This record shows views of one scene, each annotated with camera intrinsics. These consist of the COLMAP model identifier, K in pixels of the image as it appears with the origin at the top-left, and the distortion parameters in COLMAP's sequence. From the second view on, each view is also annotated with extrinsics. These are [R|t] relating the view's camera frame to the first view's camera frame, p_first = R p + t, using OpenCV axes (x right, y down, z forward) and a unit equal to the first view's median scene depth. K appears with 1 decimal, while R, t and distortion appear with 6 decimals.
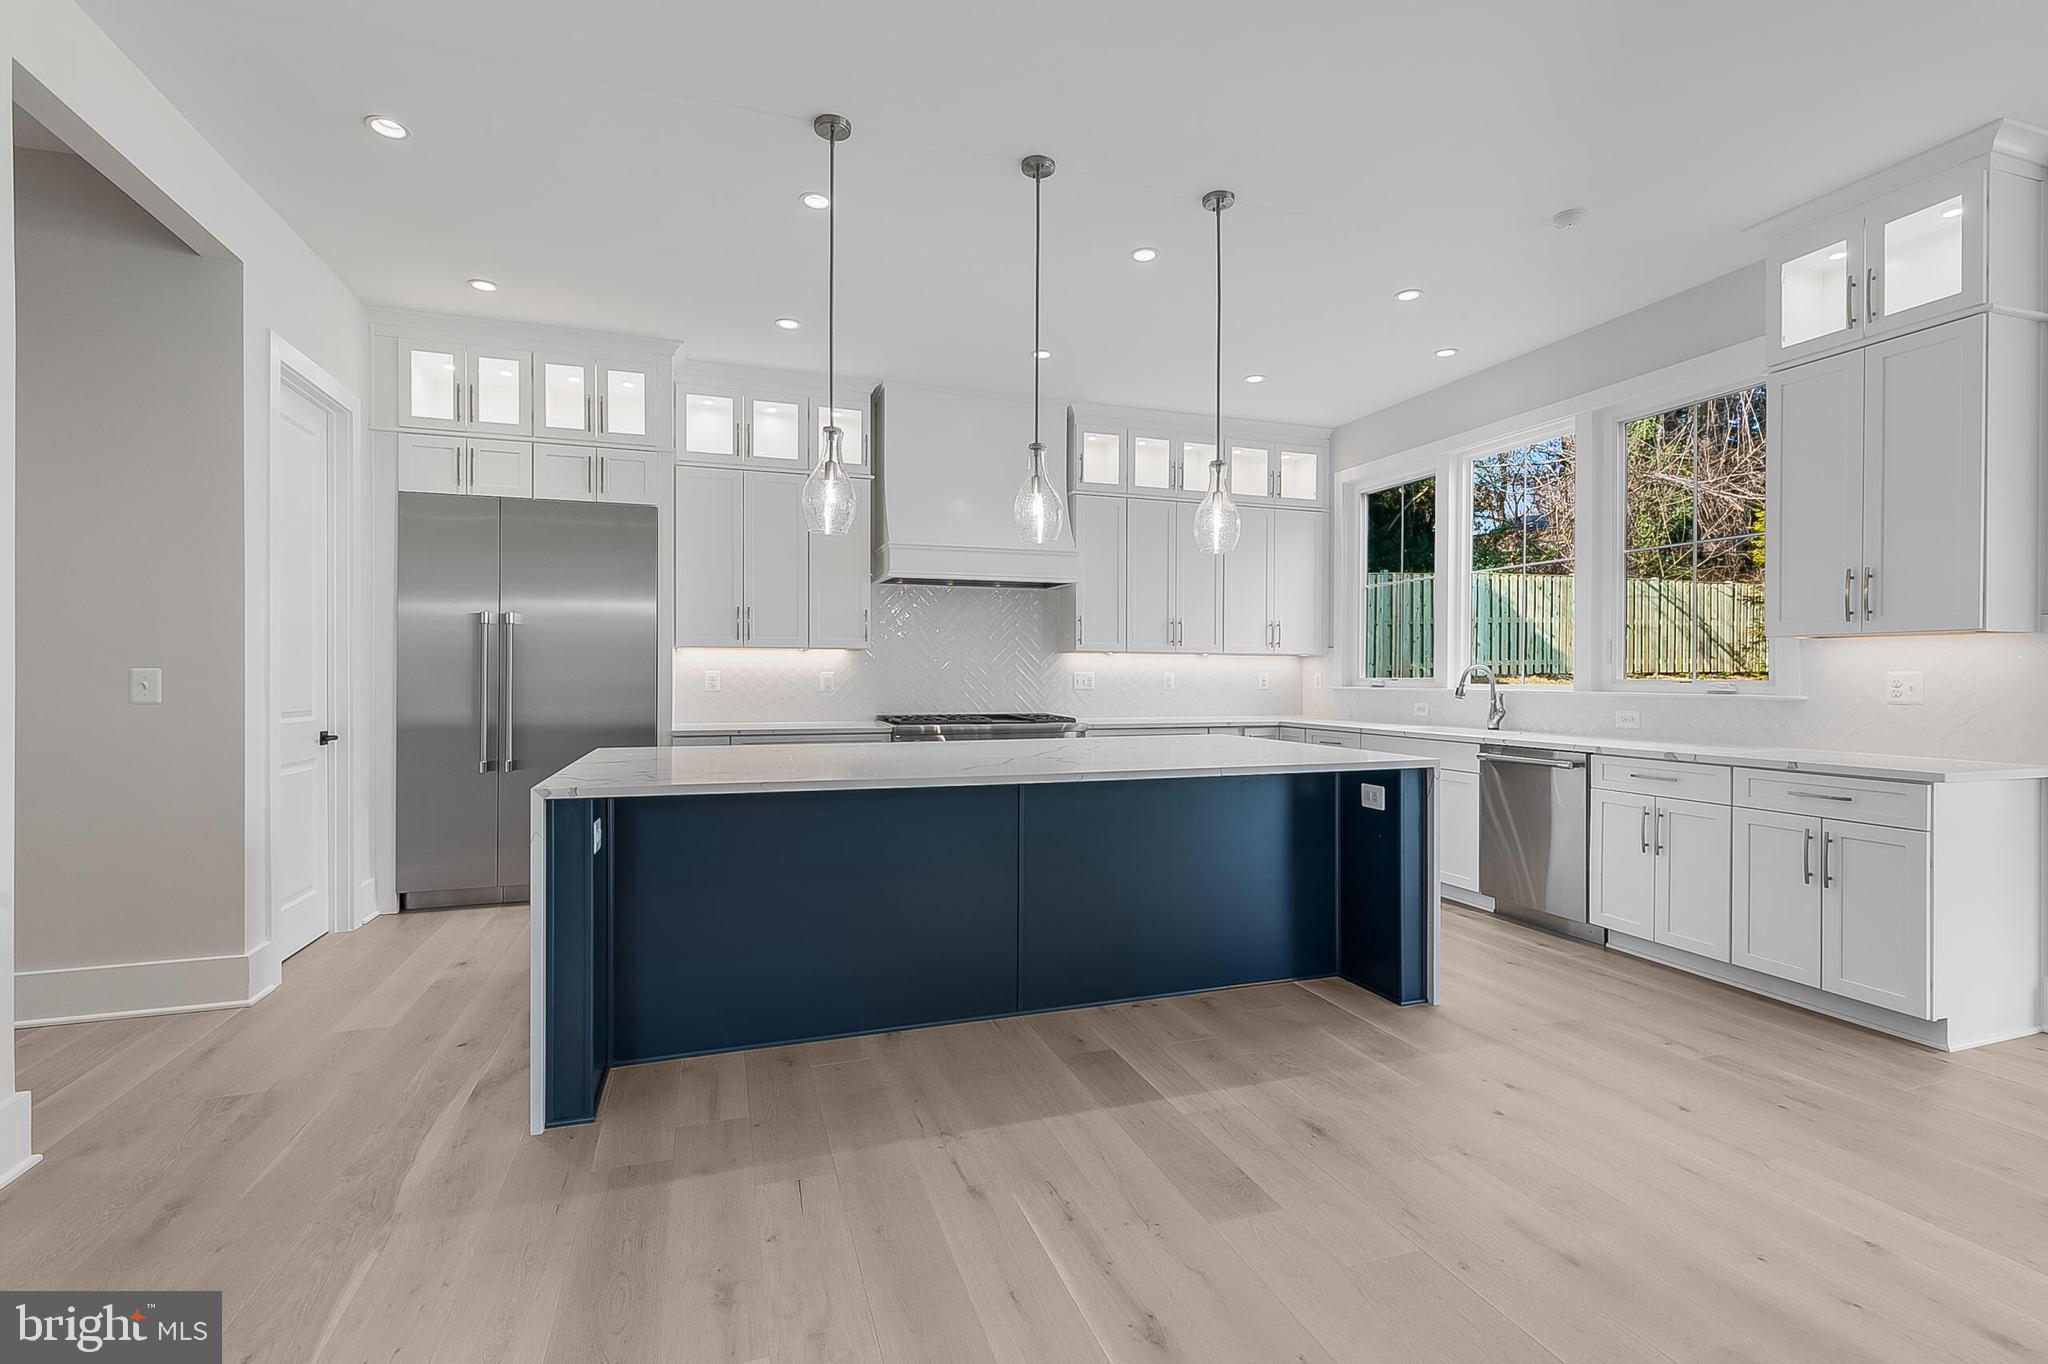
lens RADIAL K [[921.2, 0, 1023.7], [0, 921.2, 676.4], [0, 0, 1]] dist [0.006063, -0.001933]
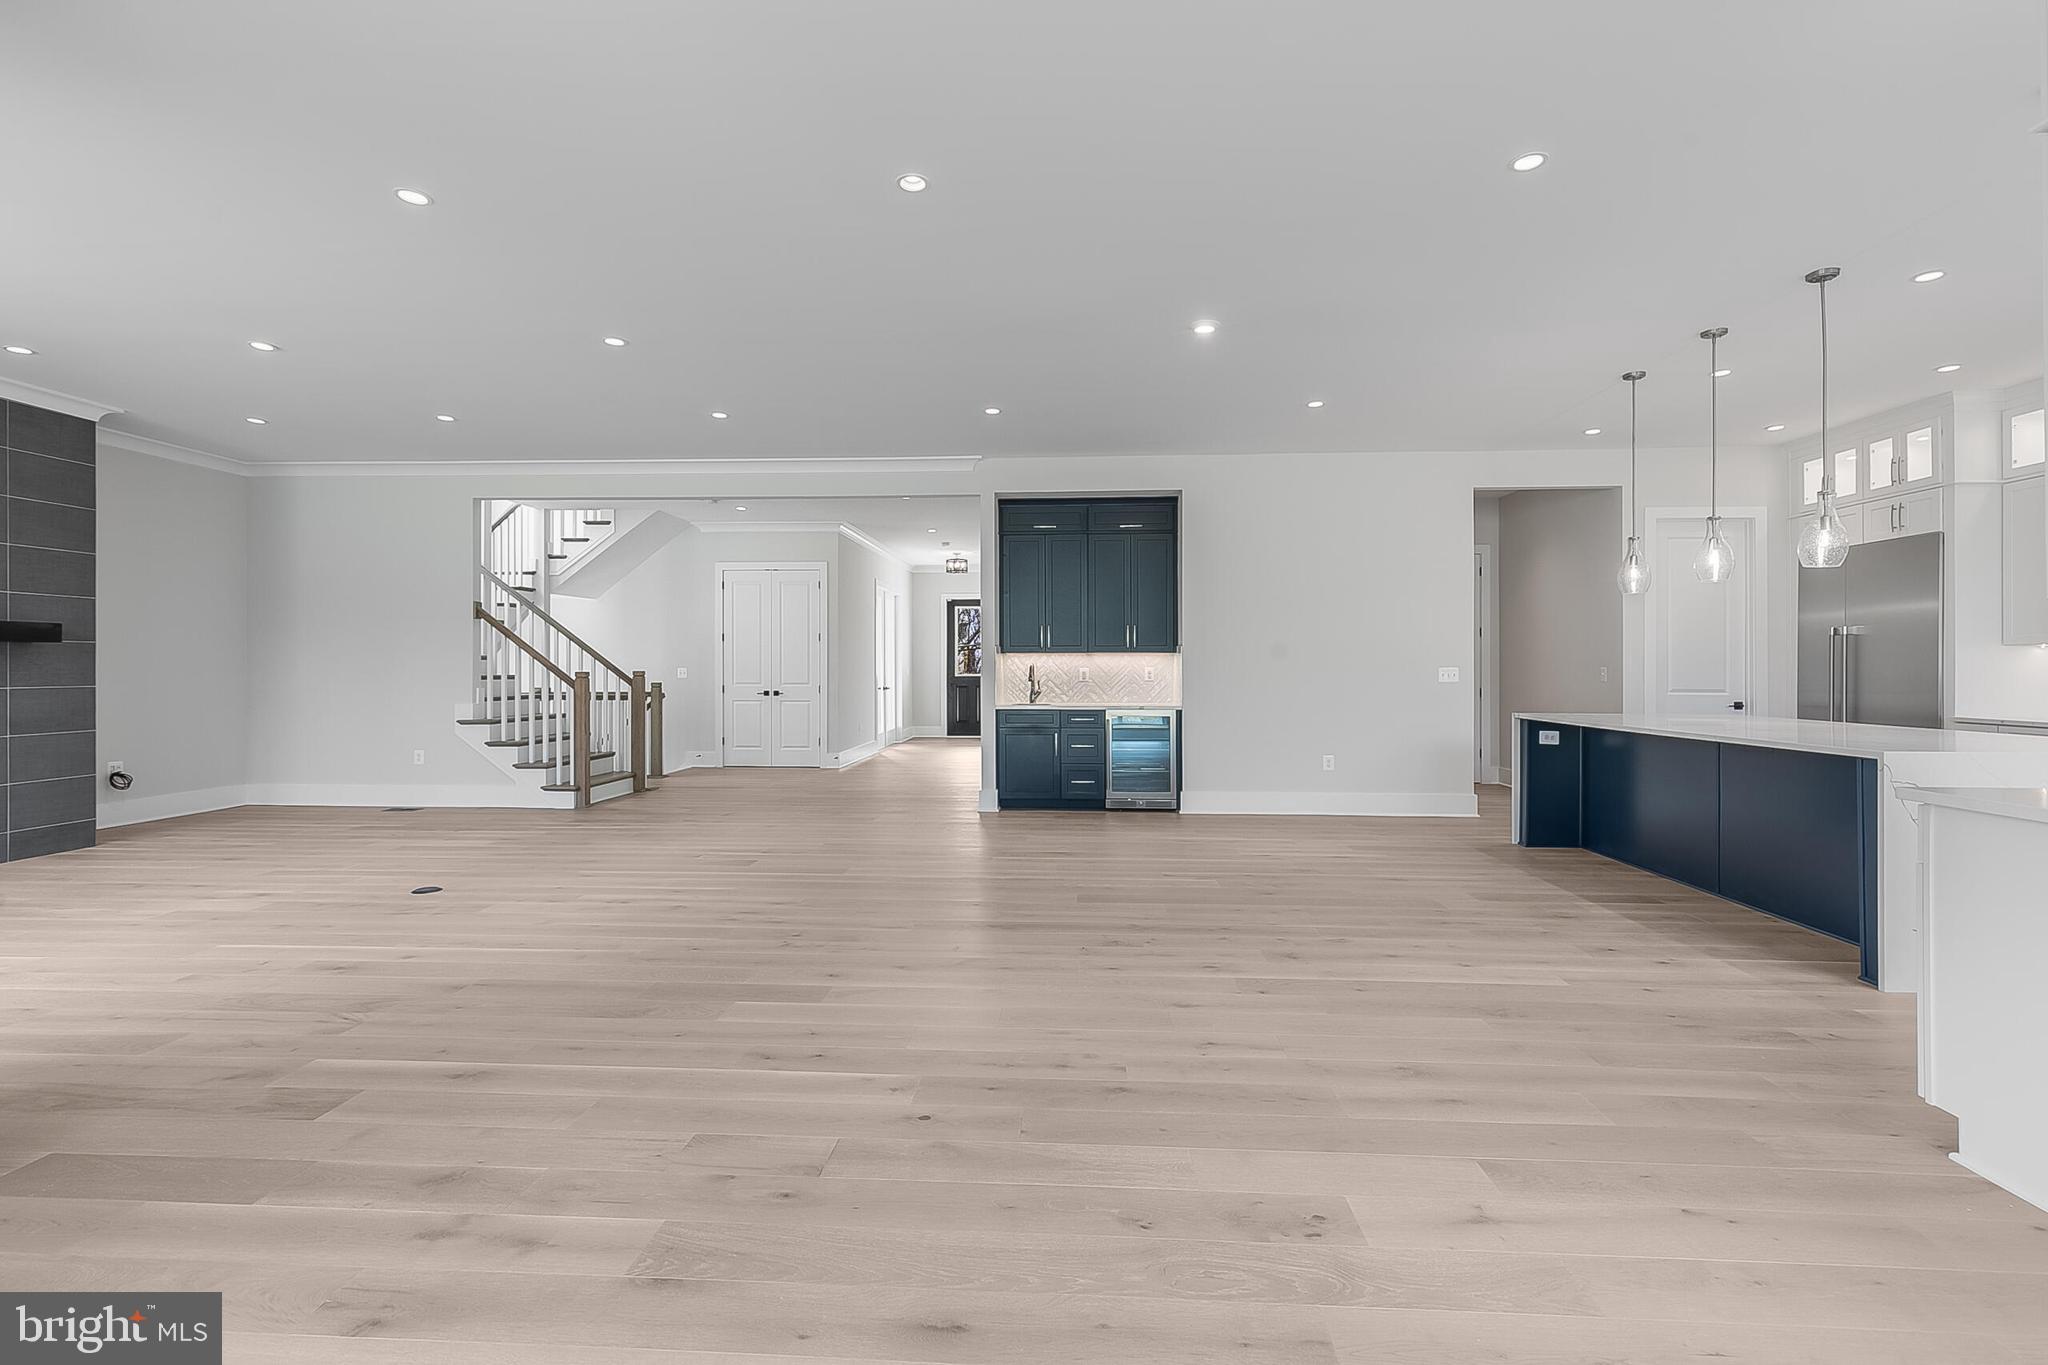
lens RADIAL K [[921.2, 0, 1024.4], [0, 921.2, 666.3], [0, 0, 1]] dist [0.006063, -0.001933]
pose [[-0.379413, -0.005464, -0.925211, 1.292840], [-0.002066, 0.999985, -0.005058, 0.001758], [0.925225, -0.000008, -0.379419, 0.373679]]
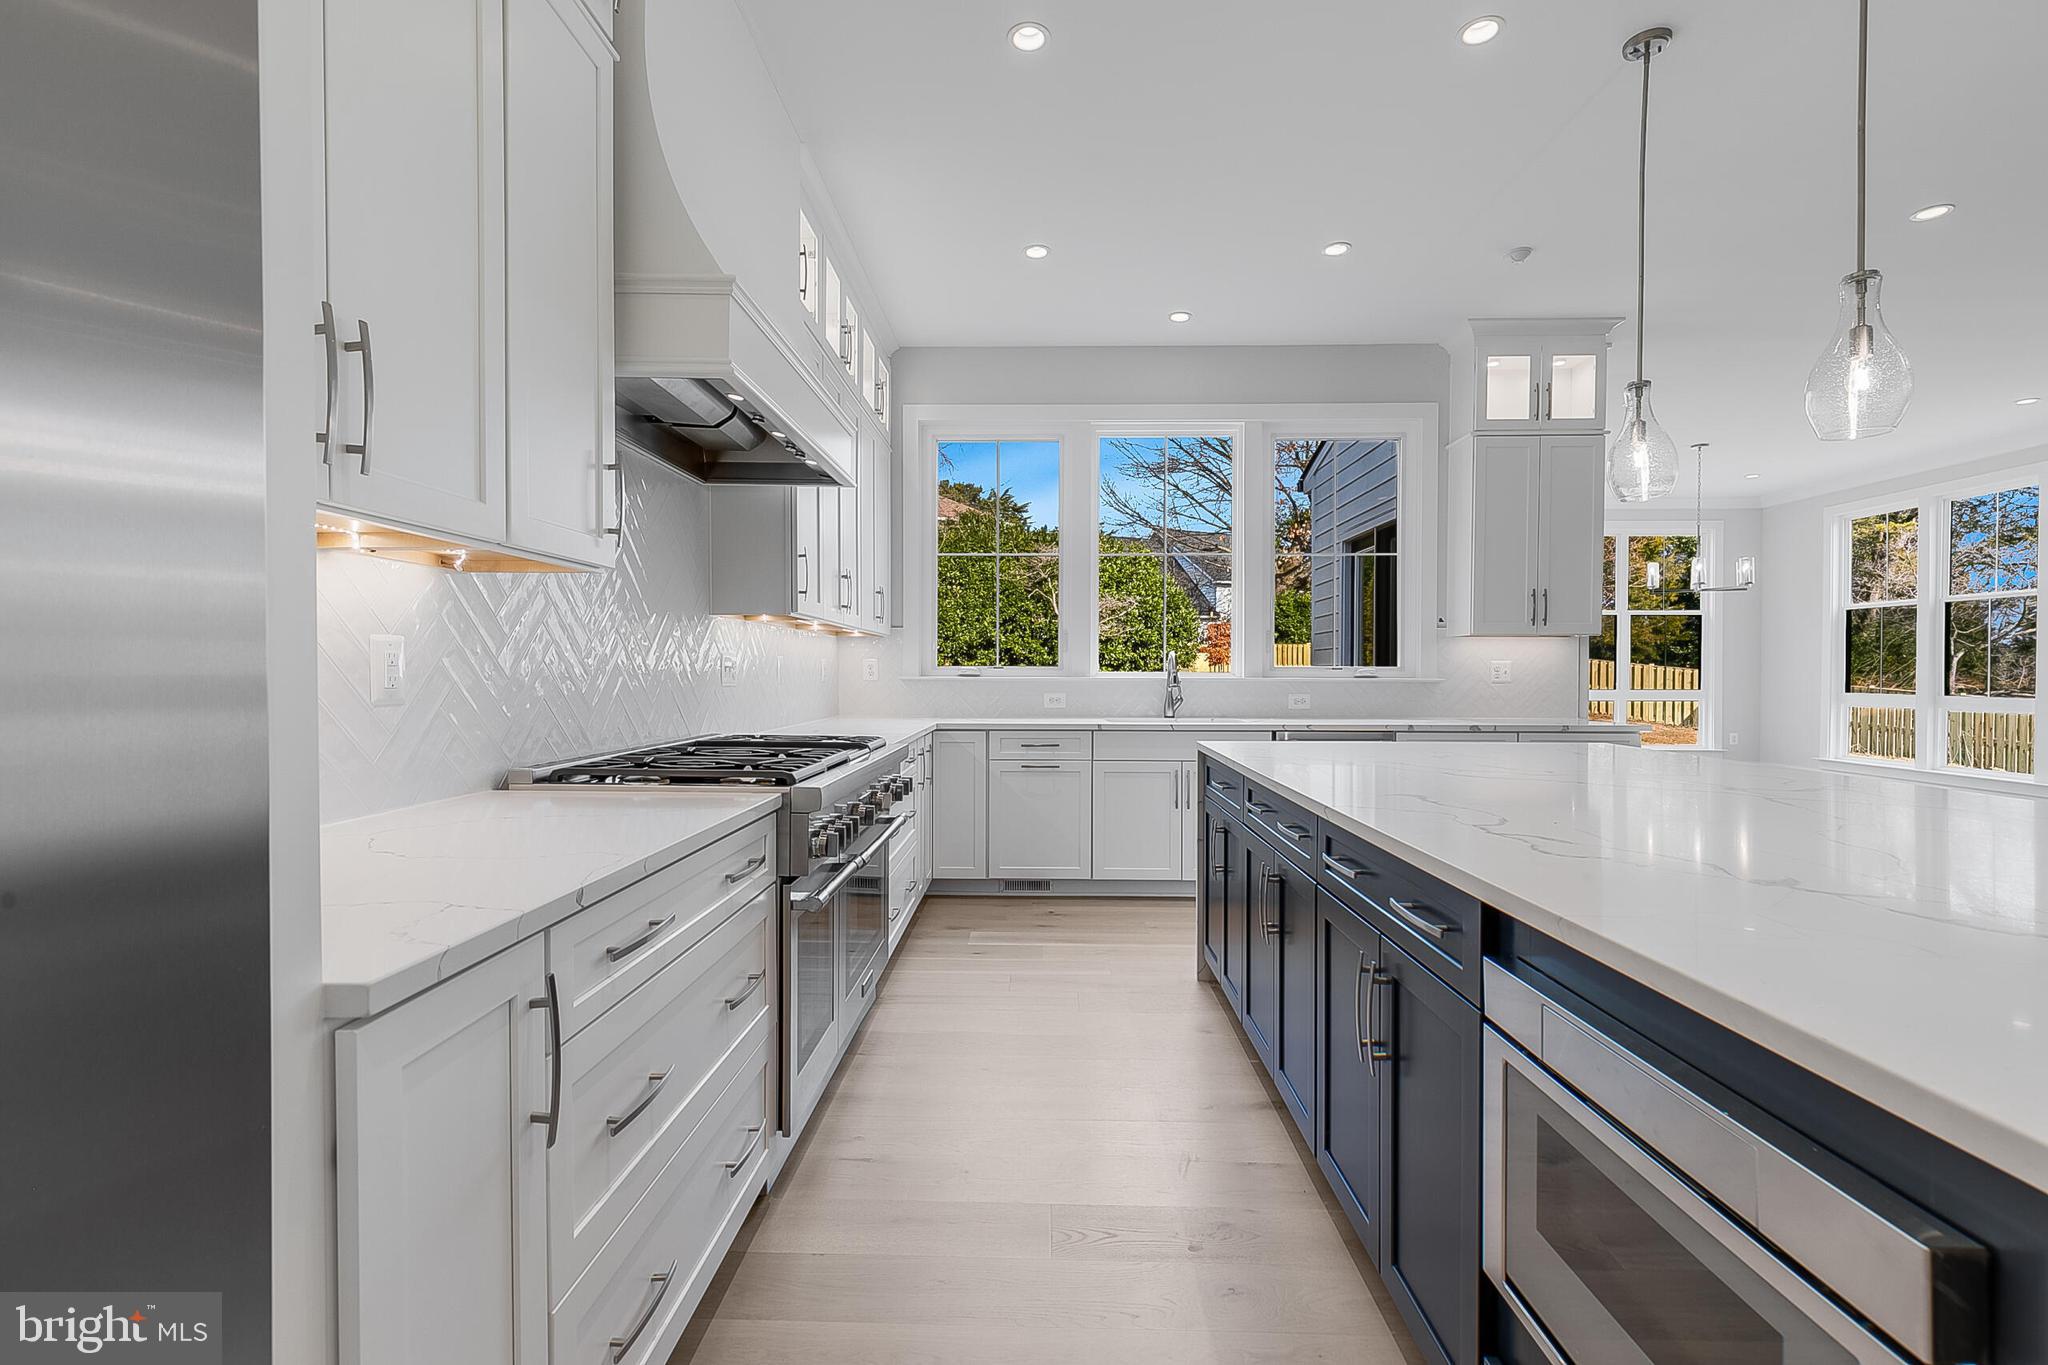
lens RADIAL K [[921.2, 0, 1019.5], [0, 921.2, 683.0], [0, 0, 1]] dist [0.006063, -0.001933]
pose [[0.346963, -0.014386, 0.937769, -0.534235], [-0.000565, 0.999879, 0.015548, 0.005895], [-0.937879, -0.005924, 0.346913, 0.922160]]
